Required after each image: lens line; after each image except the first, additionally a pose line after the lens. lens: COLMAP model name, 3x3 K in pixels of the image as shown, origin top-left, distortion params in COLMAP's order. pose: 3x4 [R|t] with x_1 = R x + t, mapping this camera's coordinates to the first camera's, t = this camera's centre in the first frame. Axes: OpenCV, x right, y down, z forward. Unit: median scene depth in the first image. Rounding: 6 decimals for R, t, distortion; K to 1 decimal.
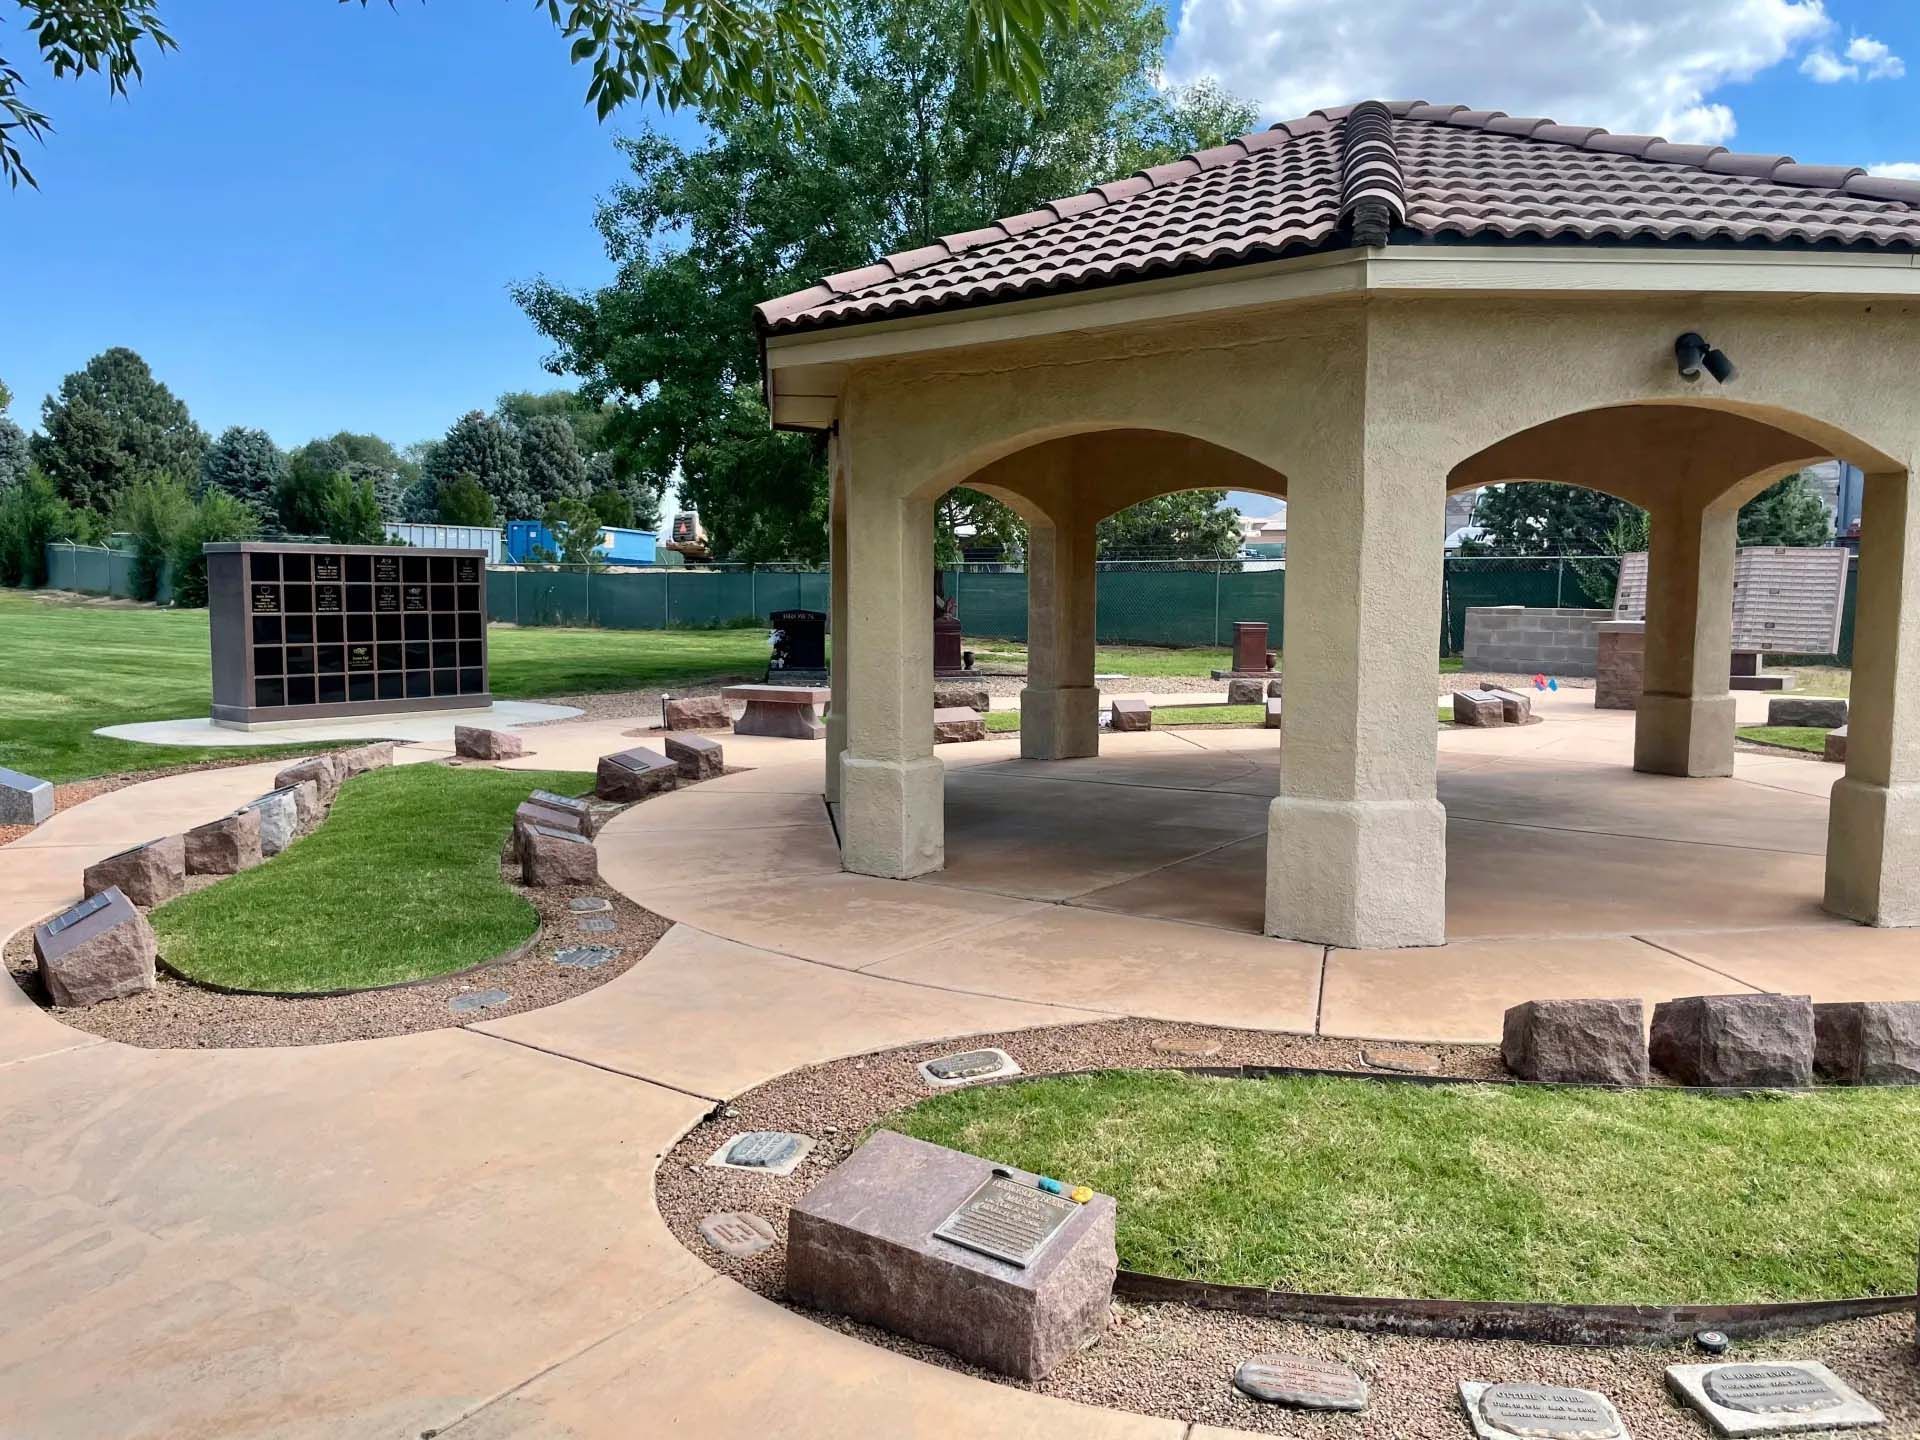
lens RADIAL K [[1478.4, 0, 919.1], [0, 1478.4, 677.6], [0, 0, 1]] dist [0.085533, -0.145566]
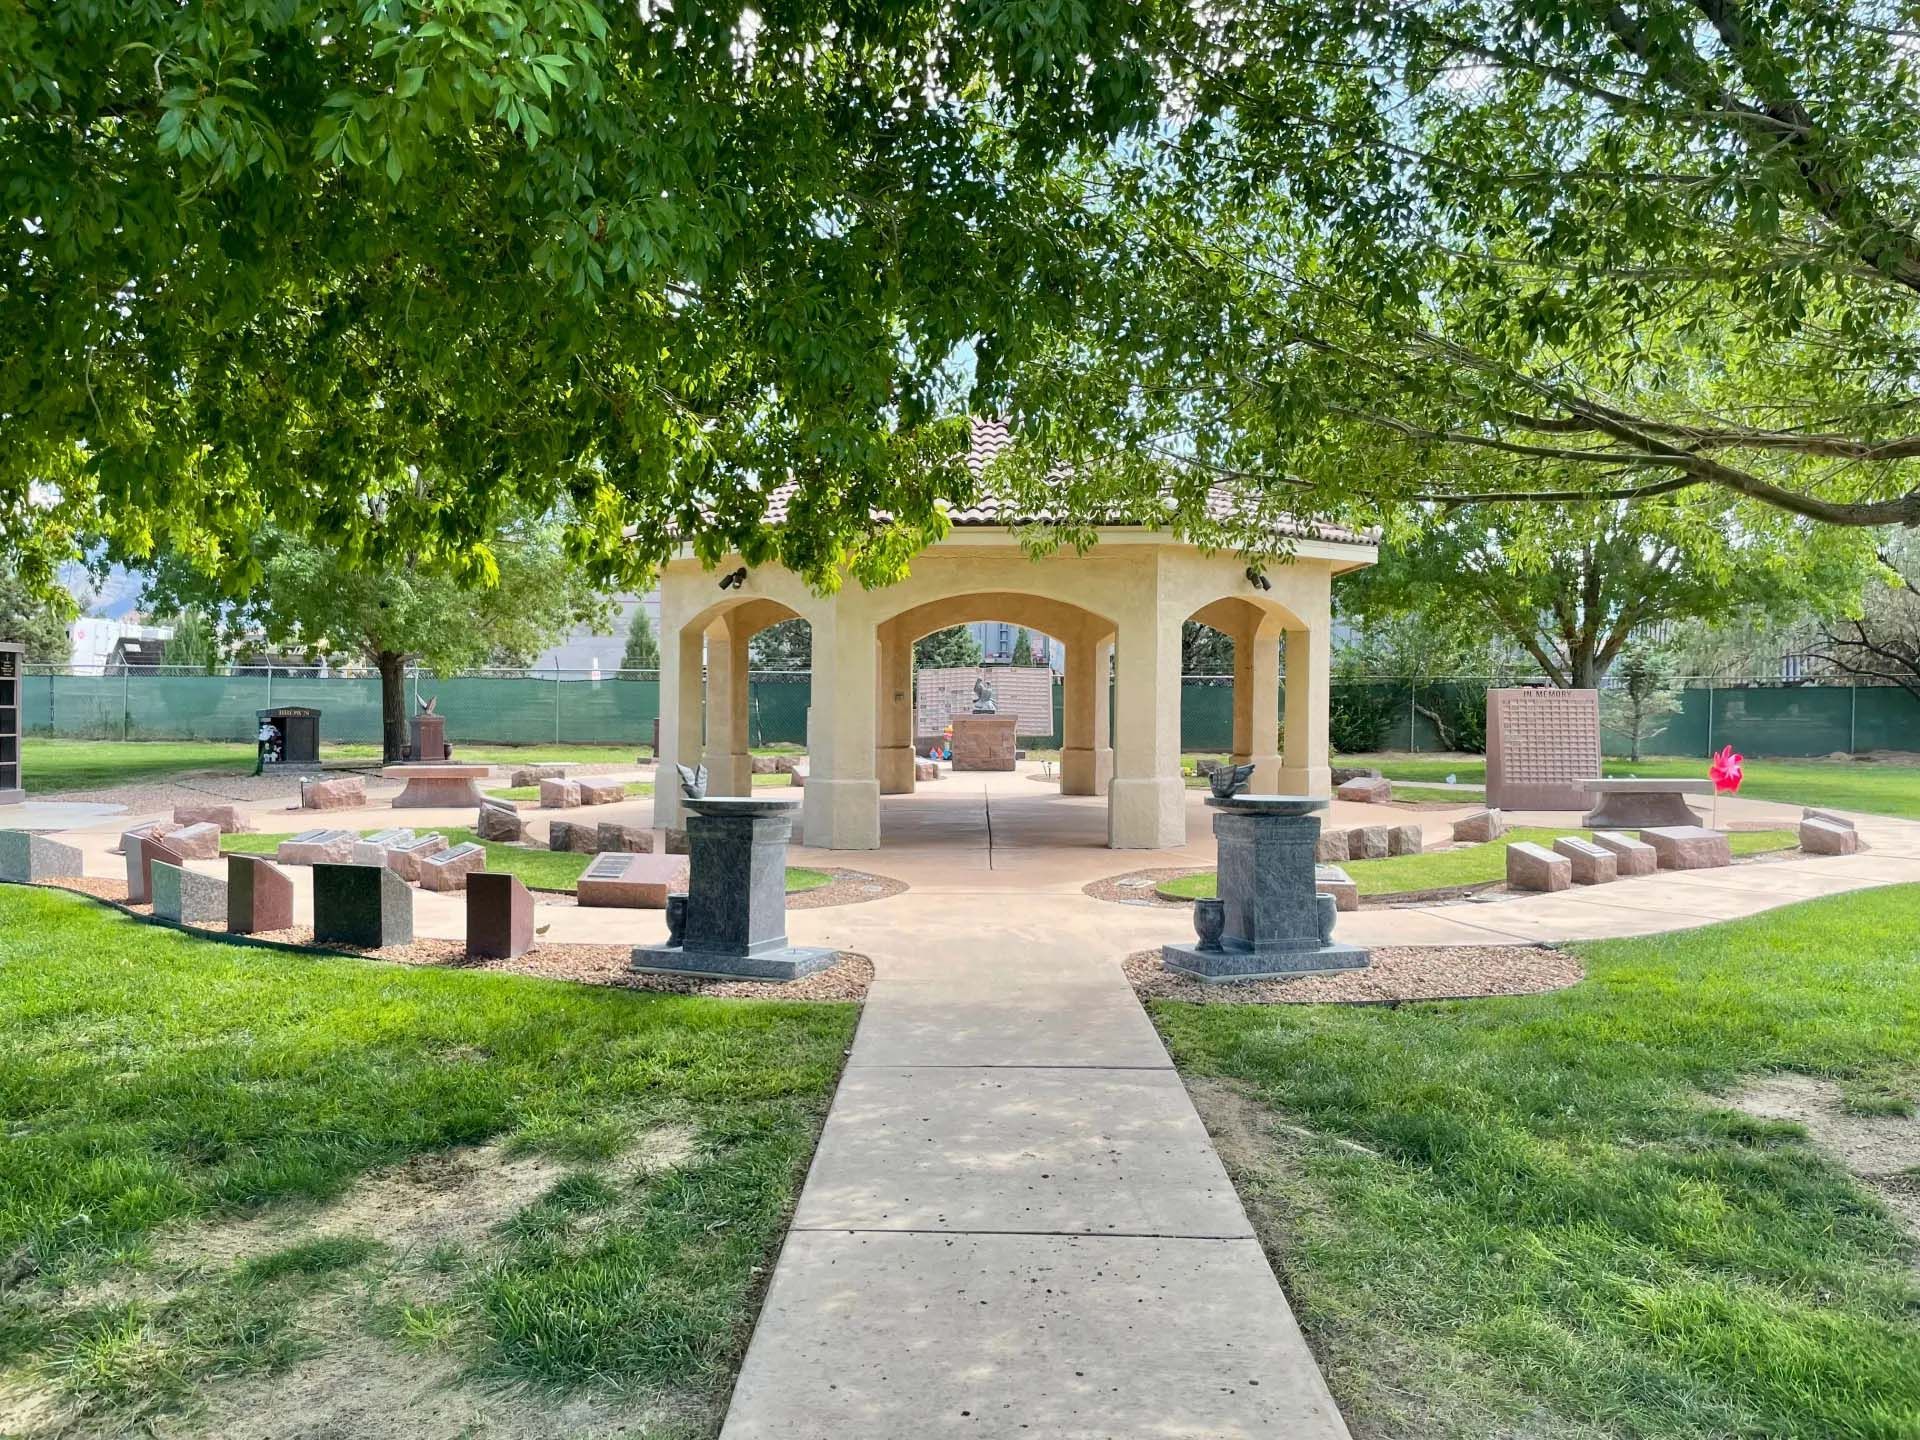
lens RADIAL K [[1489.3, 0, 960.0], [0, 1489.3, 720.0], [0, 0, 1]] dist [0.100460, -0.141703]
pose [[0.787003, -0.002945, 0.616942, -1.158828], [0.034338, 0.998648, -0.039036, 0.070203], [-0.615993, 0.051906, 0.786040, -0.469019]]
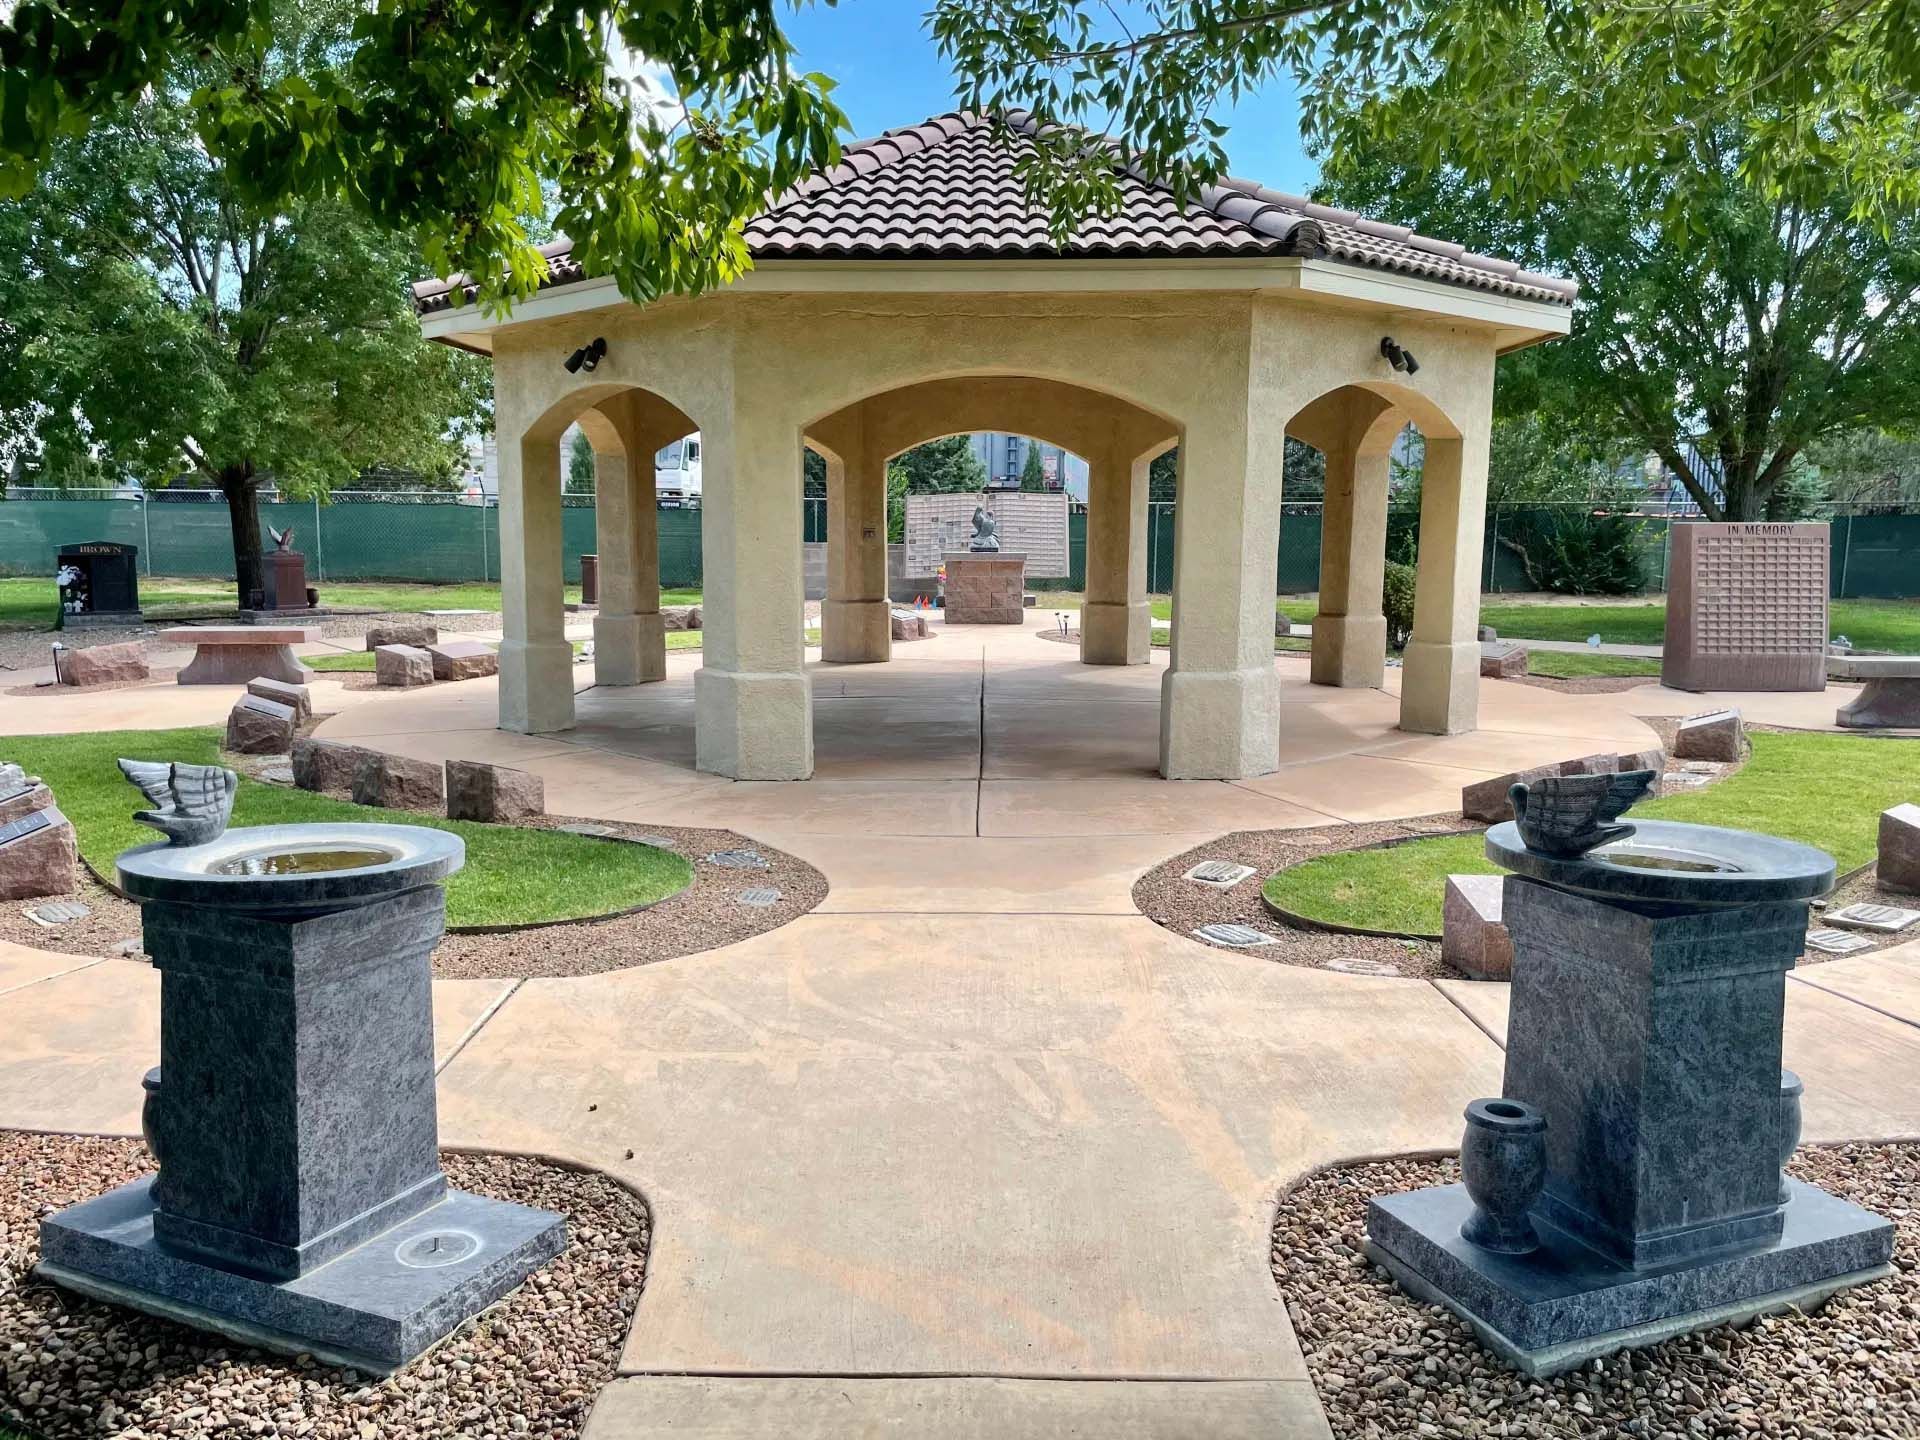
lens RADIAL K [[1489.3, 0, 960.0], [0, 1489.3, 720.0], [0, 0, 1]] dist [0.100460, -0.141703]
pose [[0.791273, -0.073693, 0.607006, -0.691595], [0.033304, 0.996431, 0.077557, 0.013005], [-0.610556, -0.041153, 0.790903, 0.072647]]
